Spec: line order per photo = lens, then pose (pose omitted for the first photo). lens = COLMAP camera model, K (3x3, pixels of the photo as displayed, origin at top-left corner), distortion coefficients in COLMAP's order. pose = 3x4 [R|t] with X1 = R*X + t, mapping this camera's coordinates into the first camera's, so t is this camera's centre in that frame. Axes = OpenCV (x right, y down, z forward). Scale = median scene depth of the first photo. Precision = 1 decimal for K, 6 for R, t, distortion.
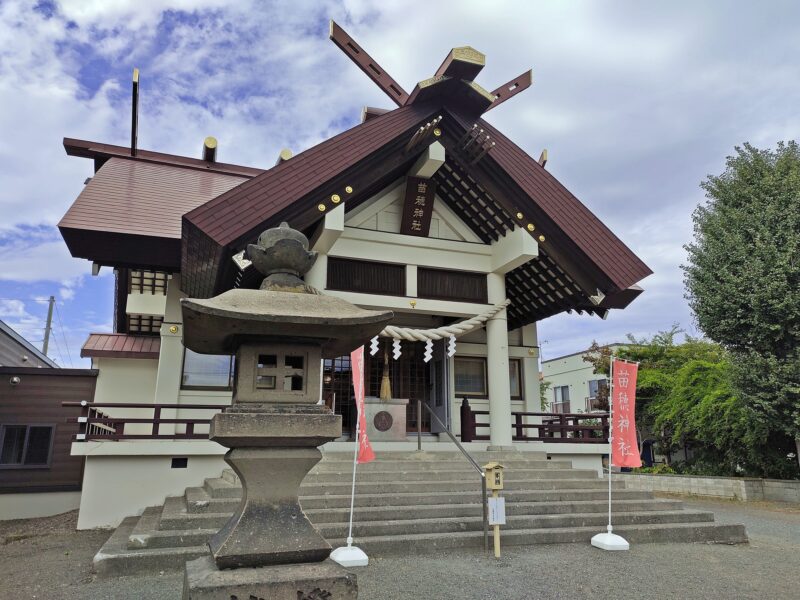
lens RADIAL K [[606.7, 0, 415.2], [0, 606.7, 287.2], [0, 0, 1]] dist [0.043624, -0.012875]
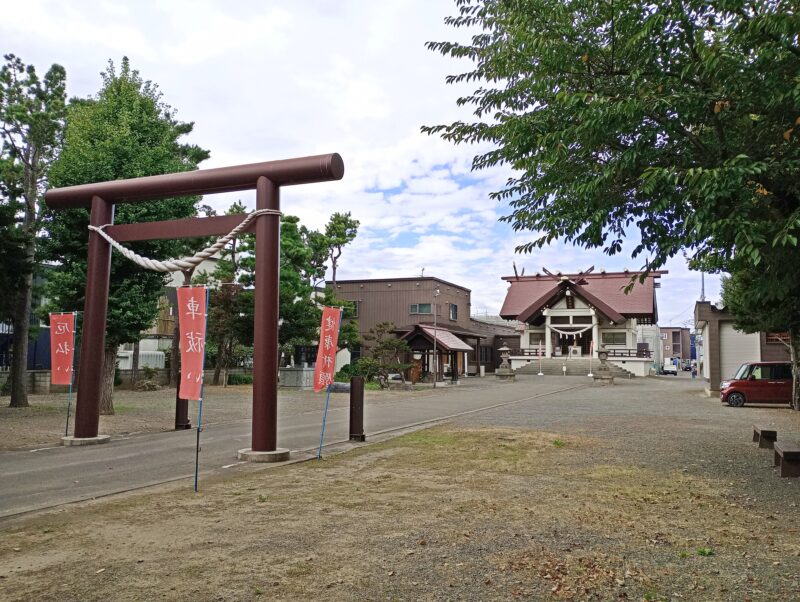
lens RADIAL K [[599.5, 0, 400.0], [0, 599.5, 301.0], [0, 0, 1]] dist [0.000722, -0.001551]
pose [[0.711407, -0.057008, -0.700465, 2.150112], [0.172957, 0.980251, 0.095881, -0.771945], [0.681165, -0.189360, 0.707217, -2.827340]]
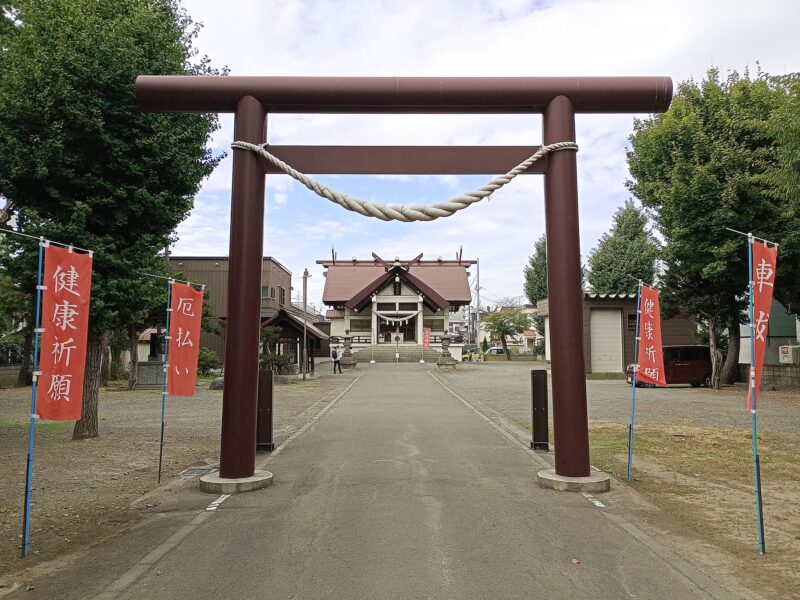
lens RADIAL K [[606.7, 0, 415.2], [0, 606.7, 287.2], [0, 0, 1]] dist [0.043624, -0.012875]
pose [[0.951095, -0.034613, -0.306954, 1.457964], [0.086061, 0.984049, 0.155695, -0.814530], [0.296669, -0.174497, 0.938903, -2.986554]]
